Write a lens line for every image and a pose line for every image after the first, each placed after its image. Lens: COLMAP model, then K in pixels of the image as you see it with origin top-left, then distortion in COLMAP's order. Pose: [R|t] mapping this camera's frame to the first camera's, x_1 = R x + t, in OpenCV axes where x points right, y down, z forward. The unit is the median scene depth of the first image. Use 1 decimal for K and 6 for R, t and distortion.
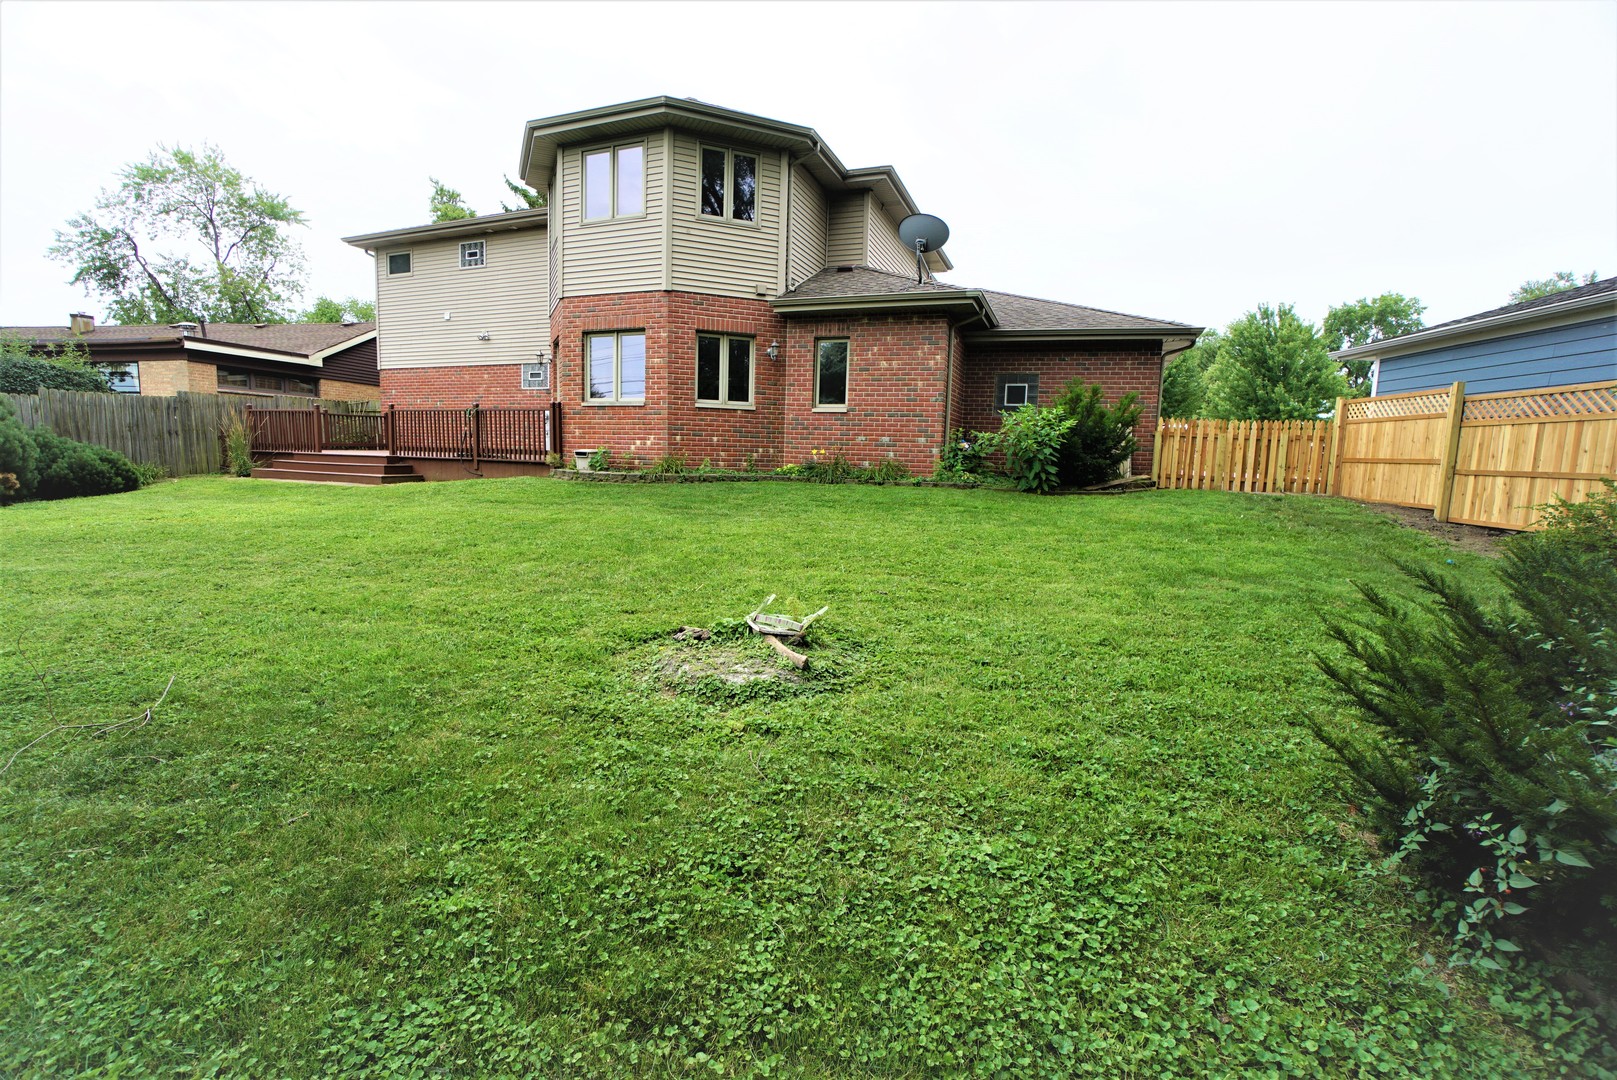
lens RADIAL K [[698.6, 0, 806.9], [0, 698.6, 539.9], [0, 0, 1]] dist [-0.043386, 0.009444]
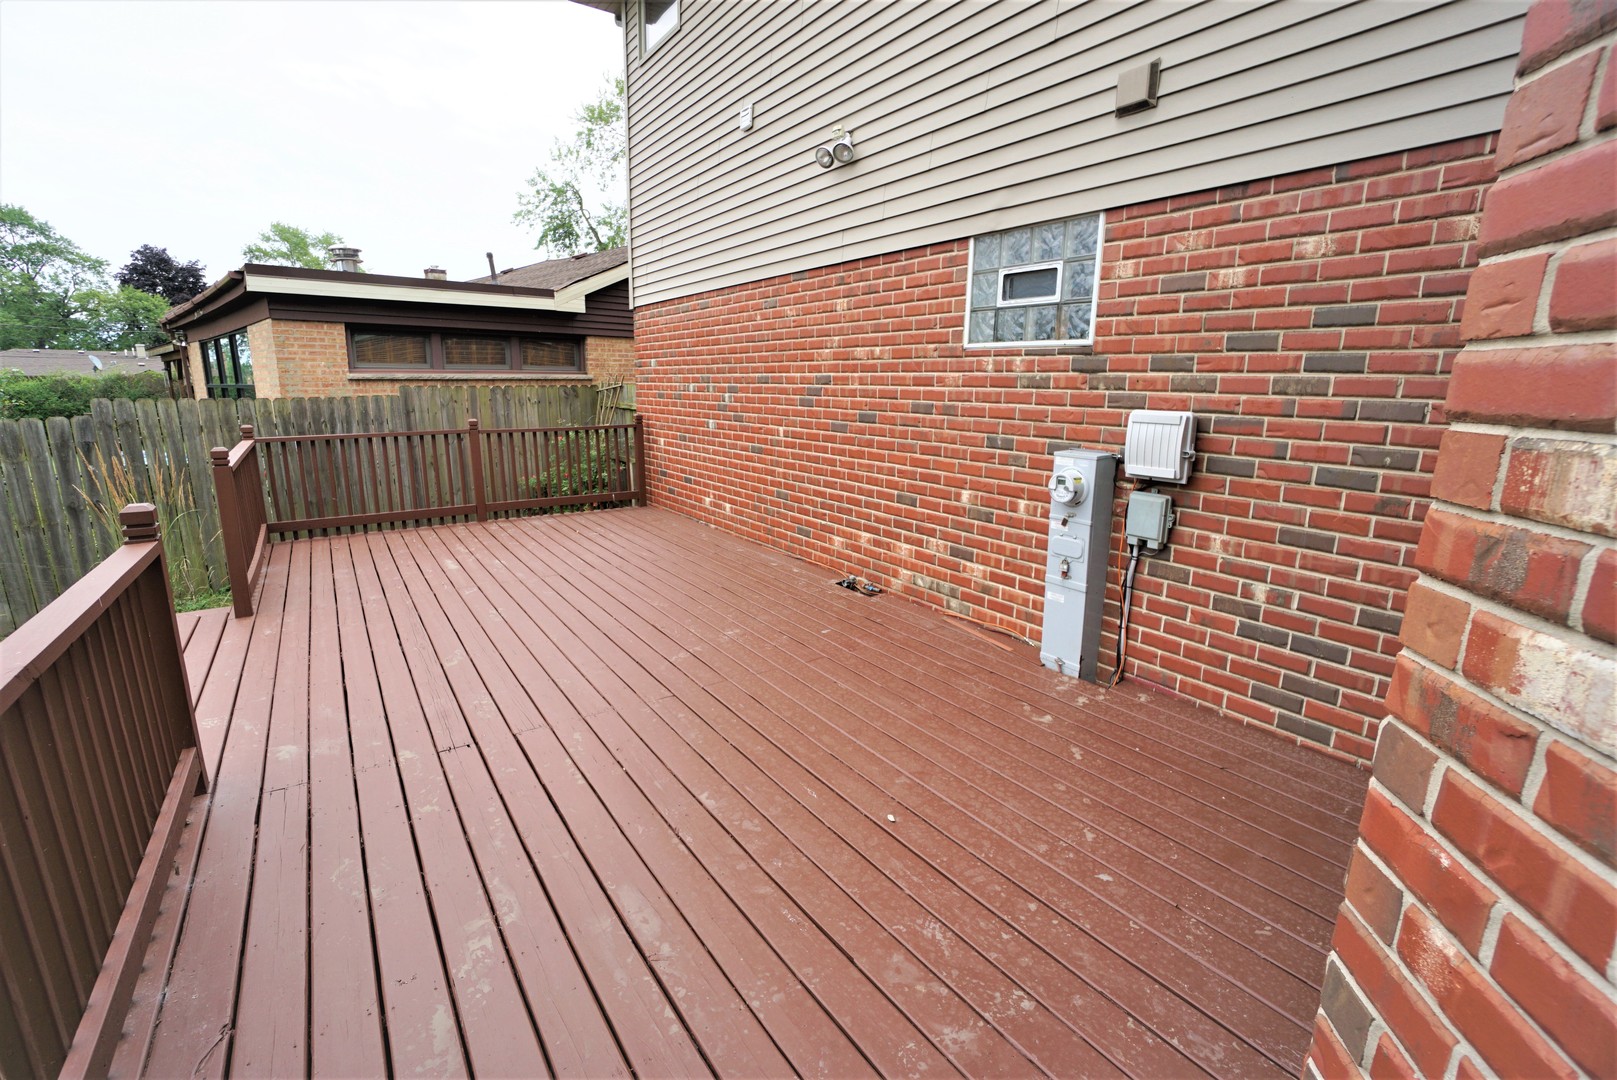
lens RADIAL K [[698.6, 0, 800.9], [0, 698.6, 545.5], [0, 0, 1]] dist [-0.043386, 0.009444]
pose [[0.812592, 0.112974, -0.571779, -0.394099], [-0.060489, 0.992083, 0.110054, -0.216912], [0.579685, -0.054843, 0.812993, 0.968705]]
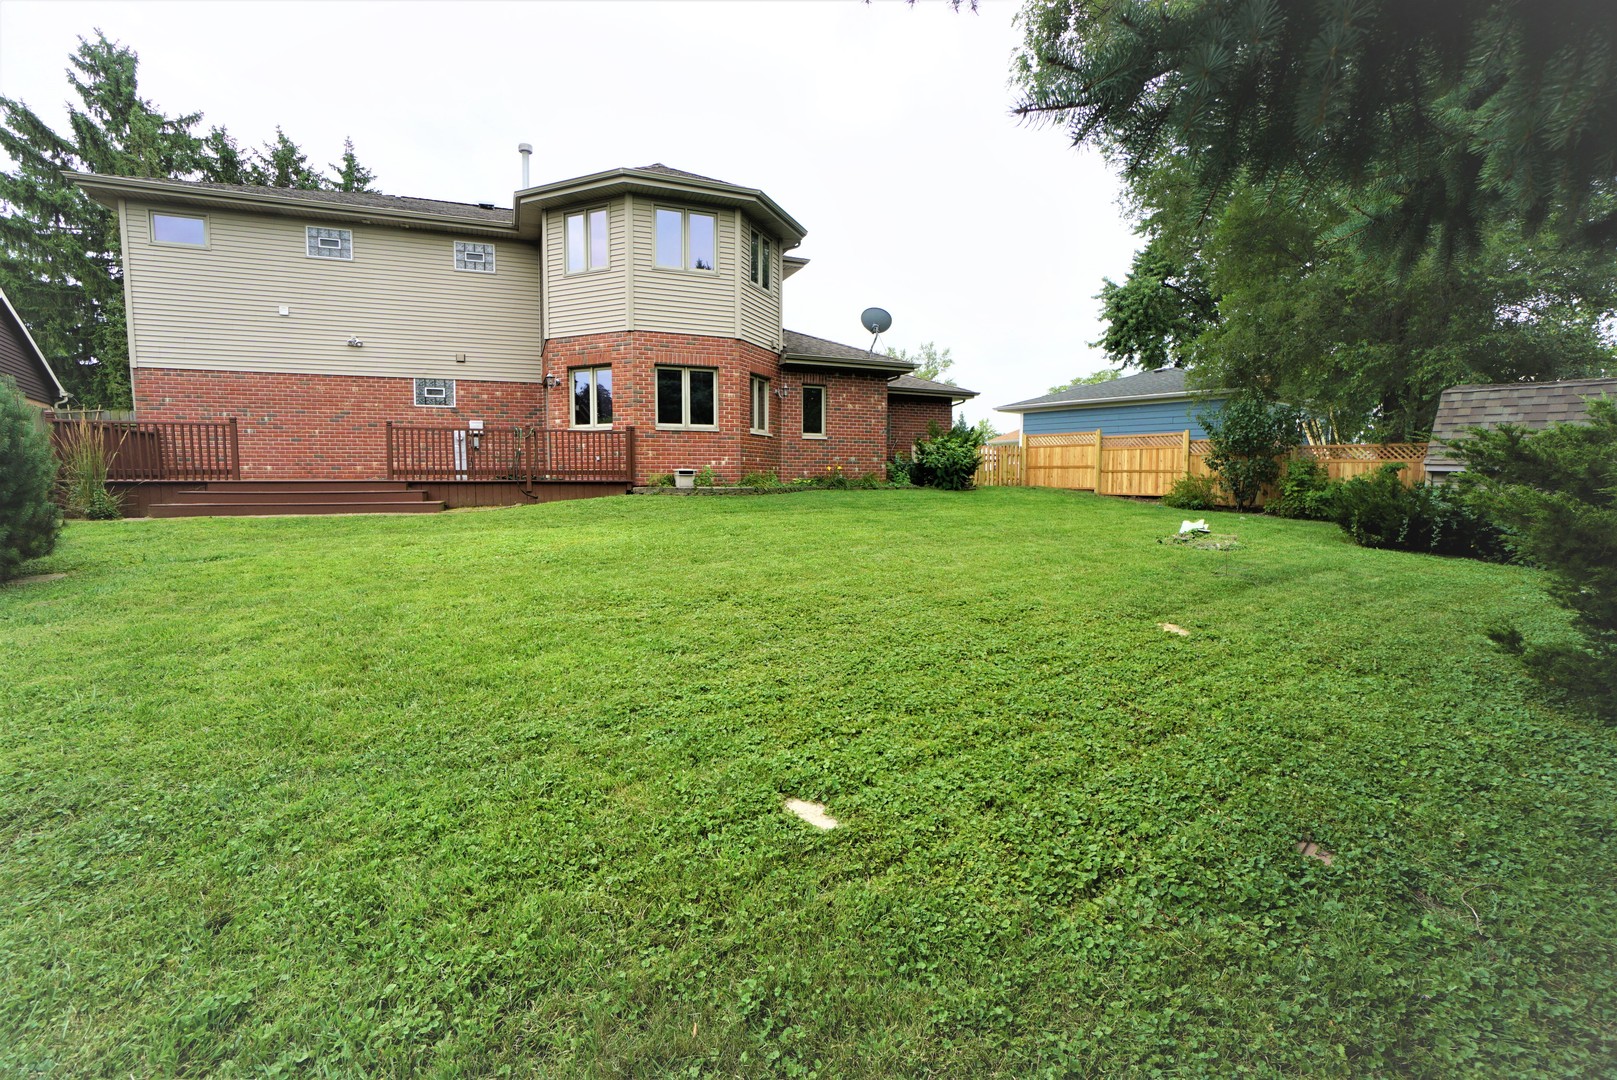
lens RADIAL K [[698.6, 0, 809.2], [0, 698.6, 545.3], [0, 0, 1]] dist [-0.043386, 0.009444]
pose [[0.724538, -0.092375, 0.683016, -0.828535], [0.102067, 0.994432, 0.026220, -0.012464], [-0.681635, 0.050716, 0.729932, 0.025965]]
